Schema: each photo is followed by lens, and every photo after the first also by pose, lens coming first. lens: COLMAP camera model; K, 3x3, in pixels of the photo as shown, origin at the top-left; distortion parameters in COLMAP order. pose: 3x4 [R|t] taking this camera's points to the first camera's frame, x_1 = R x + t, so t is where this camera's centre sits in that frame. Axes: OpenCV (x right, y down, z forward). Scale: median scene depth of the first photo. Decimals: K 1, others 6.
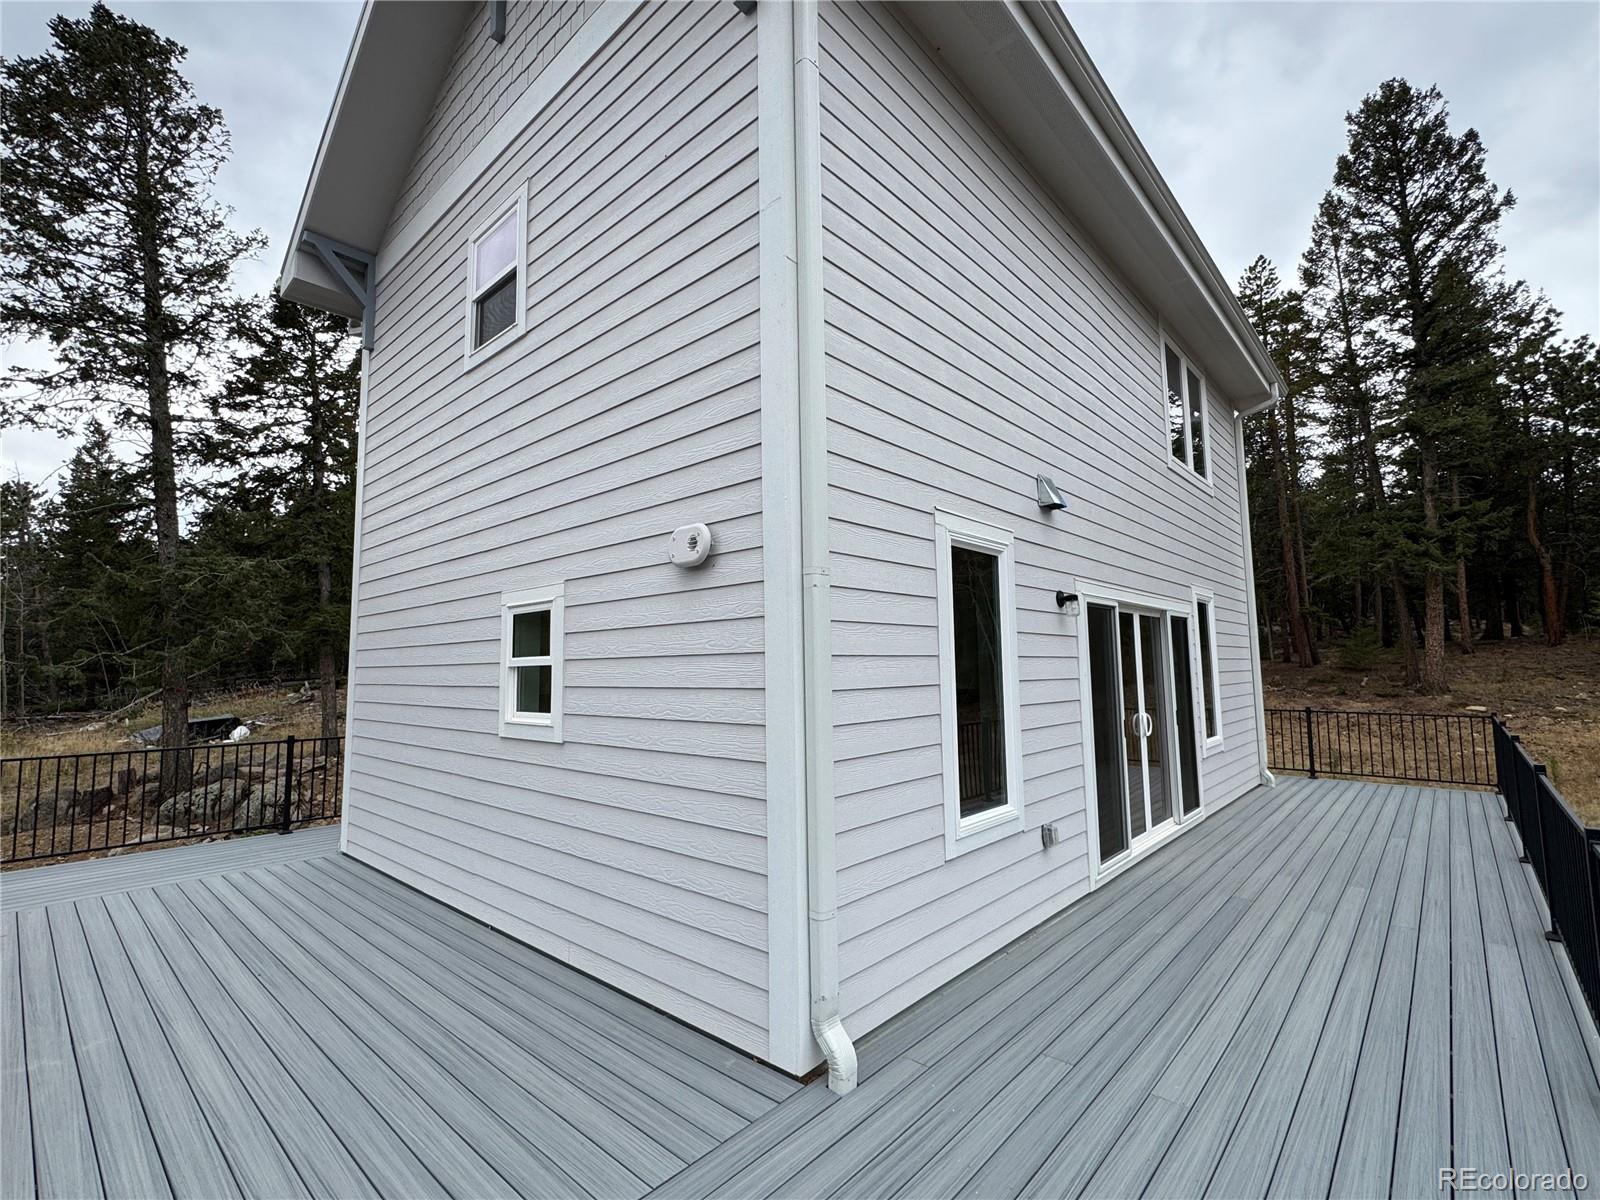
lens RADIAL K [[707.4, 0, 797.1], [0, 707.4, 601.9], [0, 0, 1]] dist [-0.002483, -0.001076]
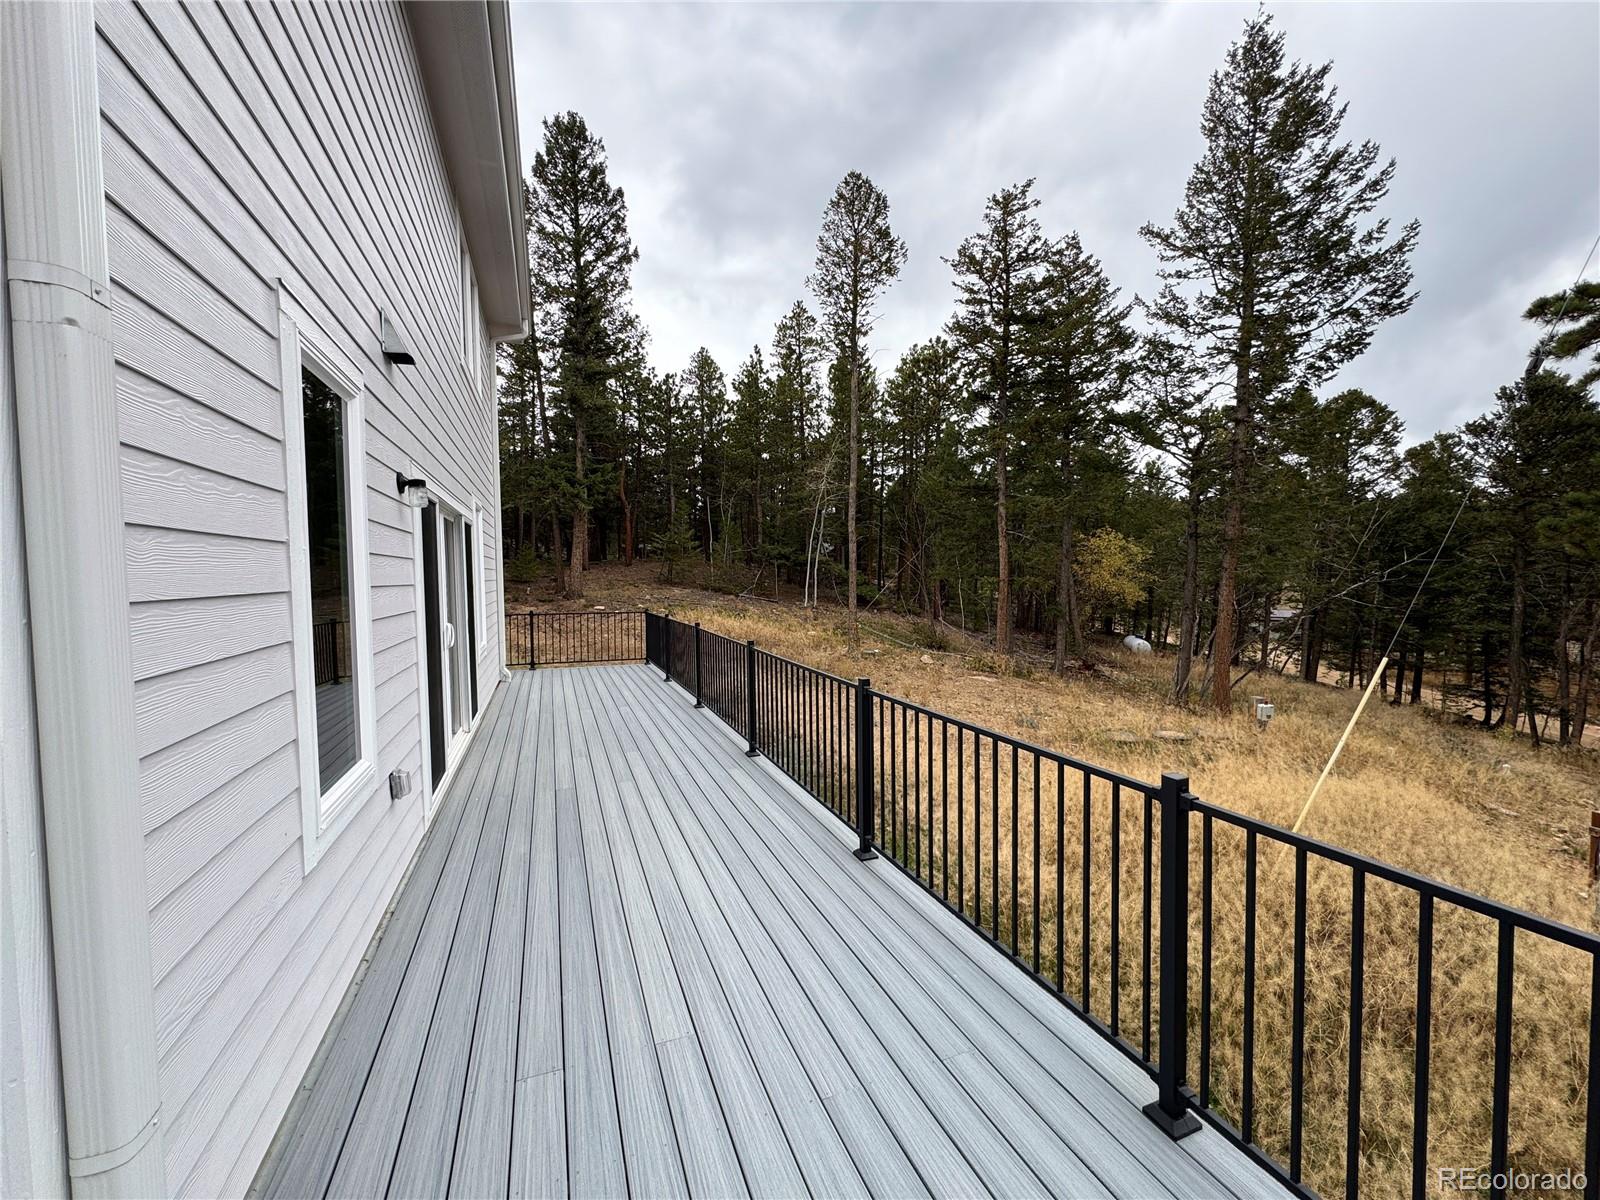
lens RADIAL K [[637.2, 0, 802.2], [0, 637.2, 599.5], [0, 0, 1]] dist [-0.003000, 0.001059]
pose [[0.448364, -0.028013, 0.893412, -0.015742], [-0.080546, 0.994176, 0.071595, 0.010062], [-0.890215, -0.104061, 0.443496, 0.075067]]
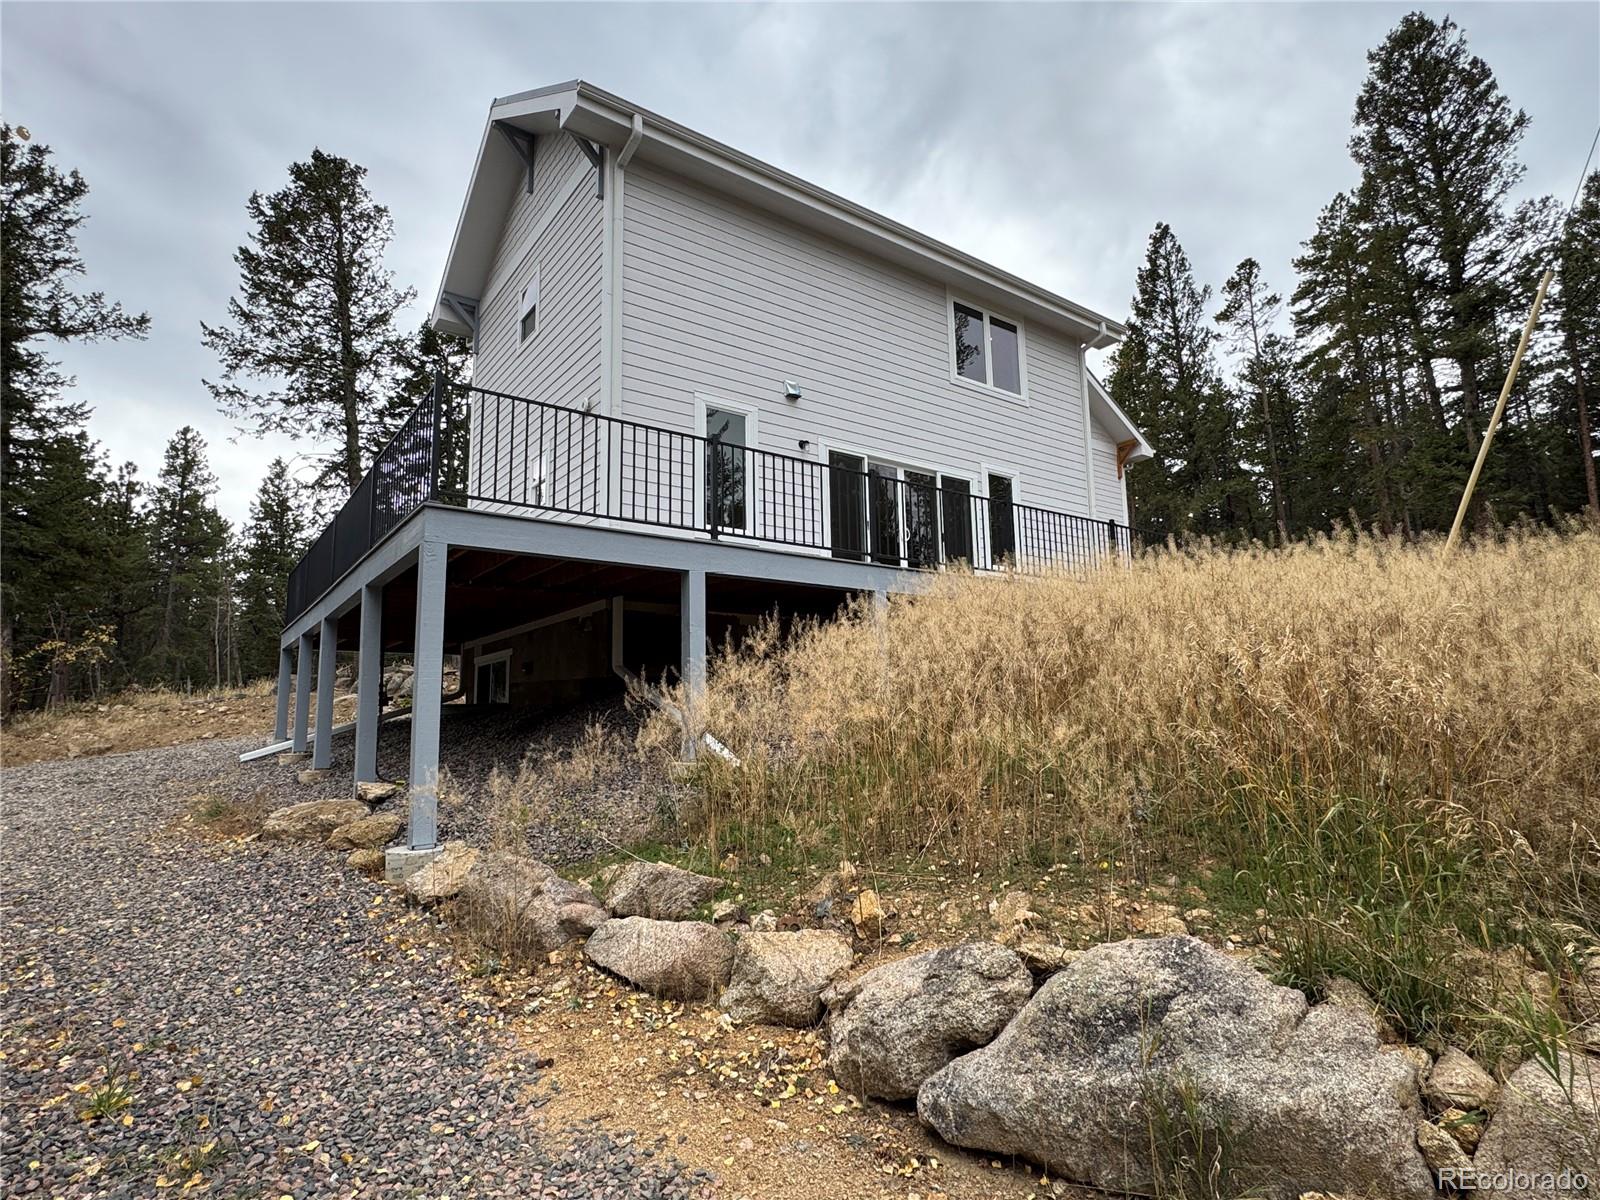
lens RADIAL K [[830.6, 0, 805.0], [0, 830.6, 602.5], [0, 0, 1]] dist [-0.003357, -0.001406]
pose [[0.981150, -0.034237, -0.190189, 0.299657], [0.025827, 0.998583, -0.046523, 0.199330], [0.191512, 0.040734, 0.980645, -0.446362]]
